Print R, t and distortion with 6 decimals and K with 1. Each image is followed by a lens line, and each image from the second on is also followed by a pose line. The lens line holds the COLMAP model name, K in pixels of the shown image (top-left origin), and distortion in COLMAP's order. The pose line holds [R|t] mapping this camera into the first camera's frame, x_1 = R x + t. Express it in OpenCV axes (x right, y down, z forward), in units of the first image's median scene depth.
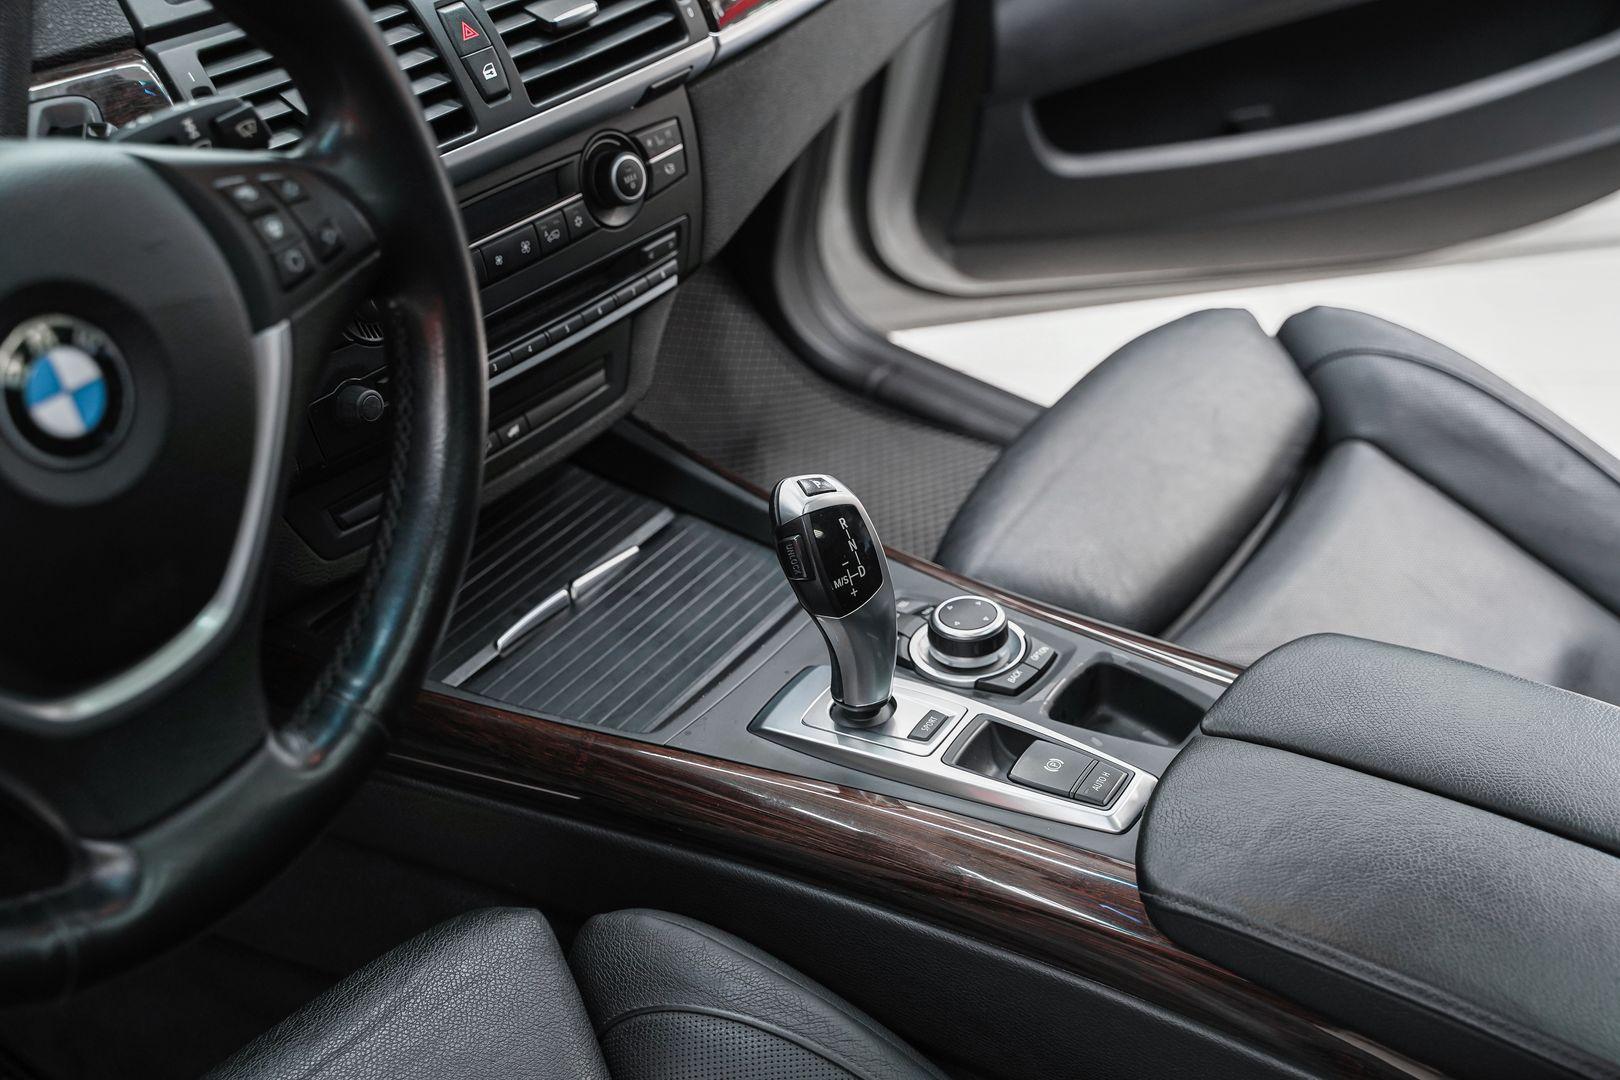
lens RADIAL K [[2069.4, 0, 810.0], [0, 2069.4, 540.0], [0, 0, 1]] dist [0.039455, 0.039009]
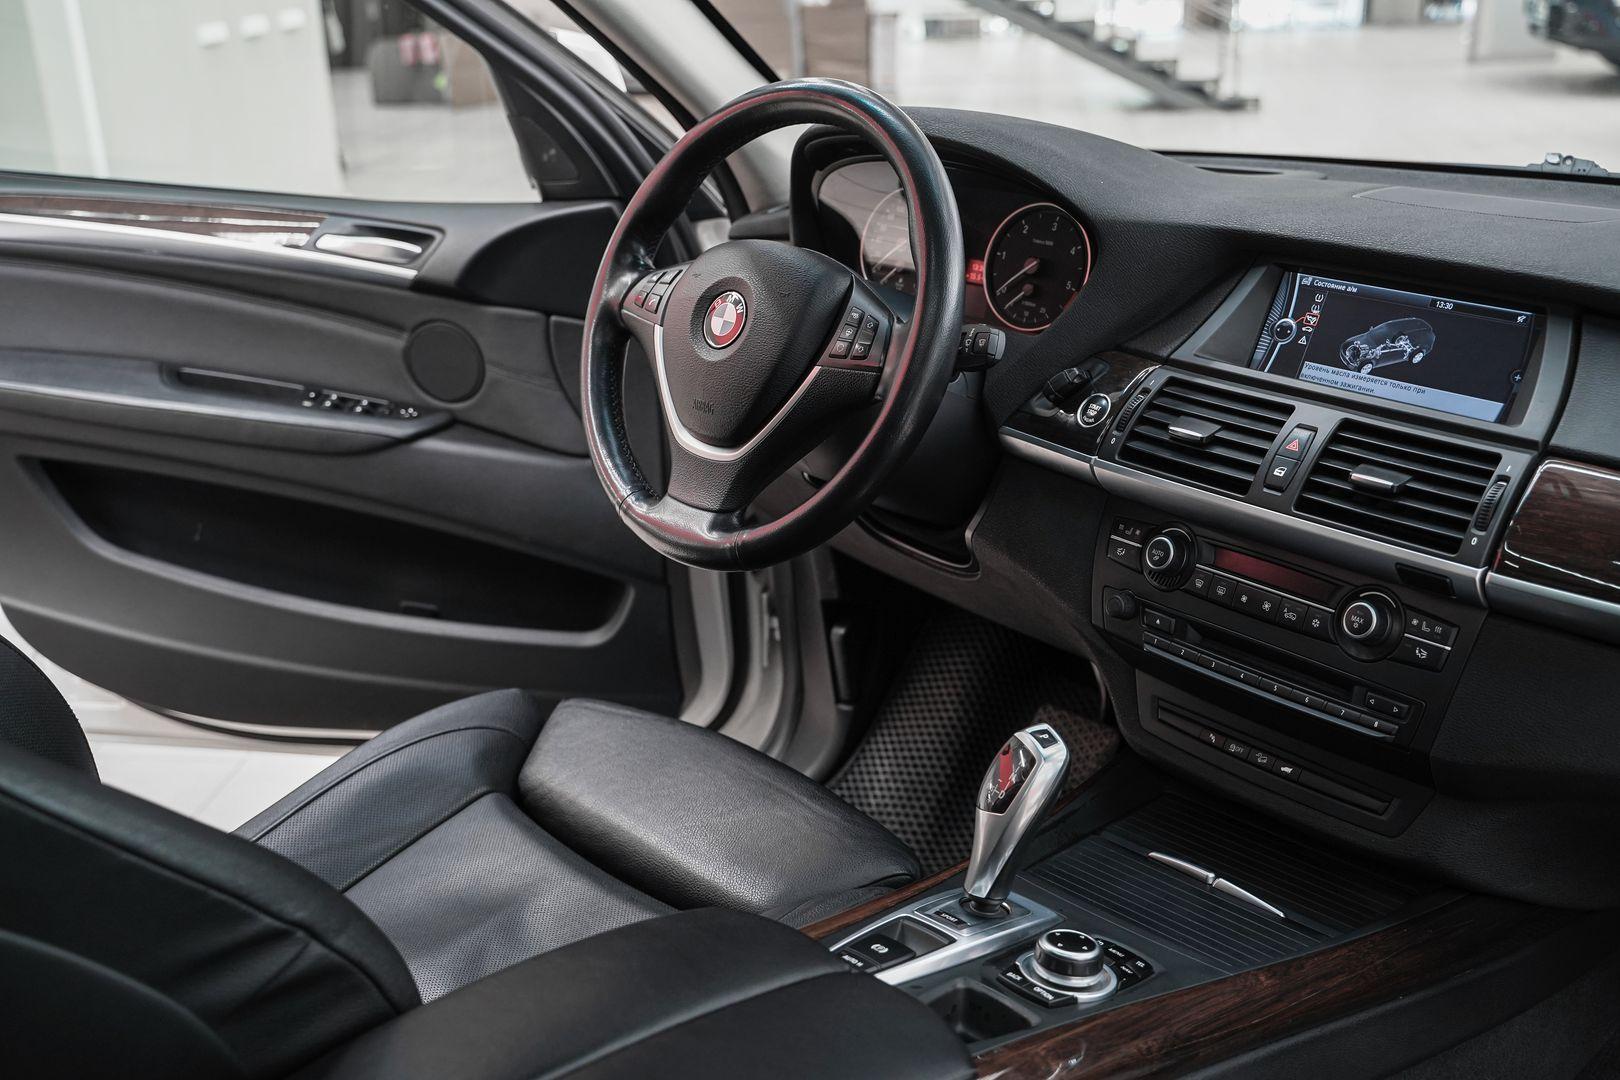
lens RADIAL K [[1732.2, 0, 812.0], [0, 1732.2, 531.9], [0, 0, 1]] dist [-0.035609, 0.105010]
pose [[-0.232582, 0.248604, -0.940267, 1.034524], [-0.581172, 0.739662, 0.339322, -0.407844], [0.779836, 0.625377, -0.027551, 0.805287]]
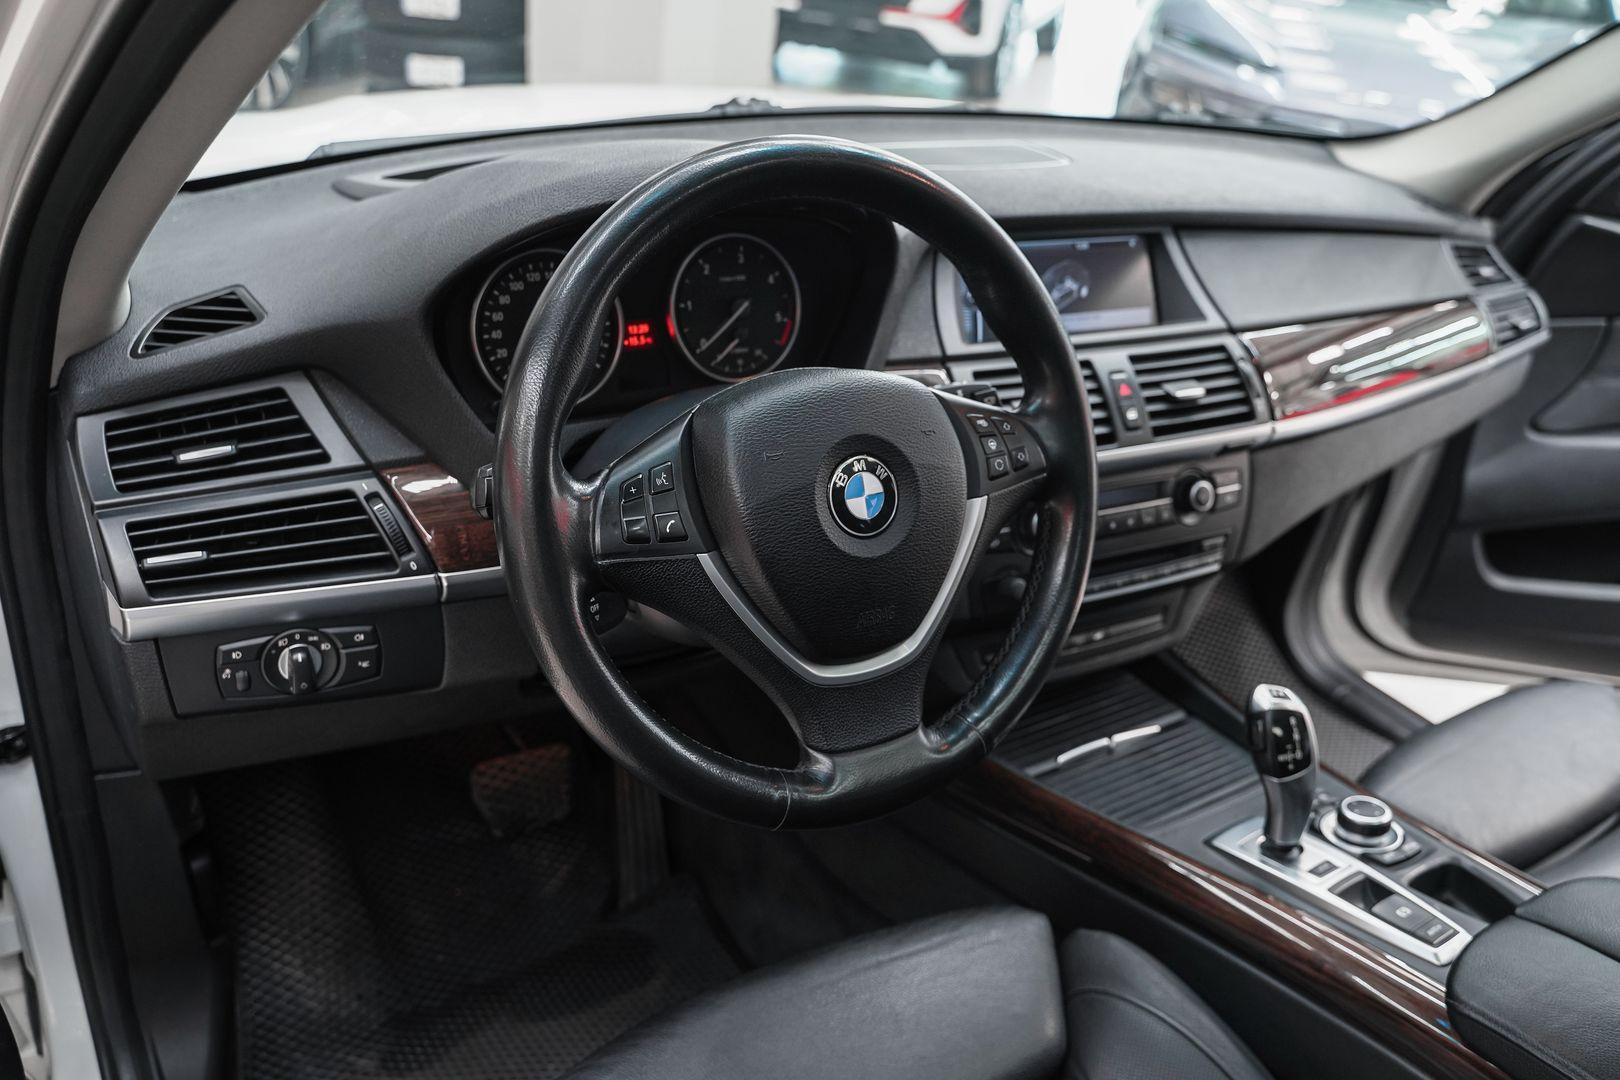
lens RADIAL K [[1330.4, 0, 810.0], [0, 1330.4, 540.0], [0, 0, 1]] dist [-0.116472, 0.089512]
pose [[0.910226, 0.187096, -0.369437, 0.022715], [-0.252537, 0.957821, -0.137129, 0.084988], [0.328198, 0.218115, 0.919082, -0.048594]]
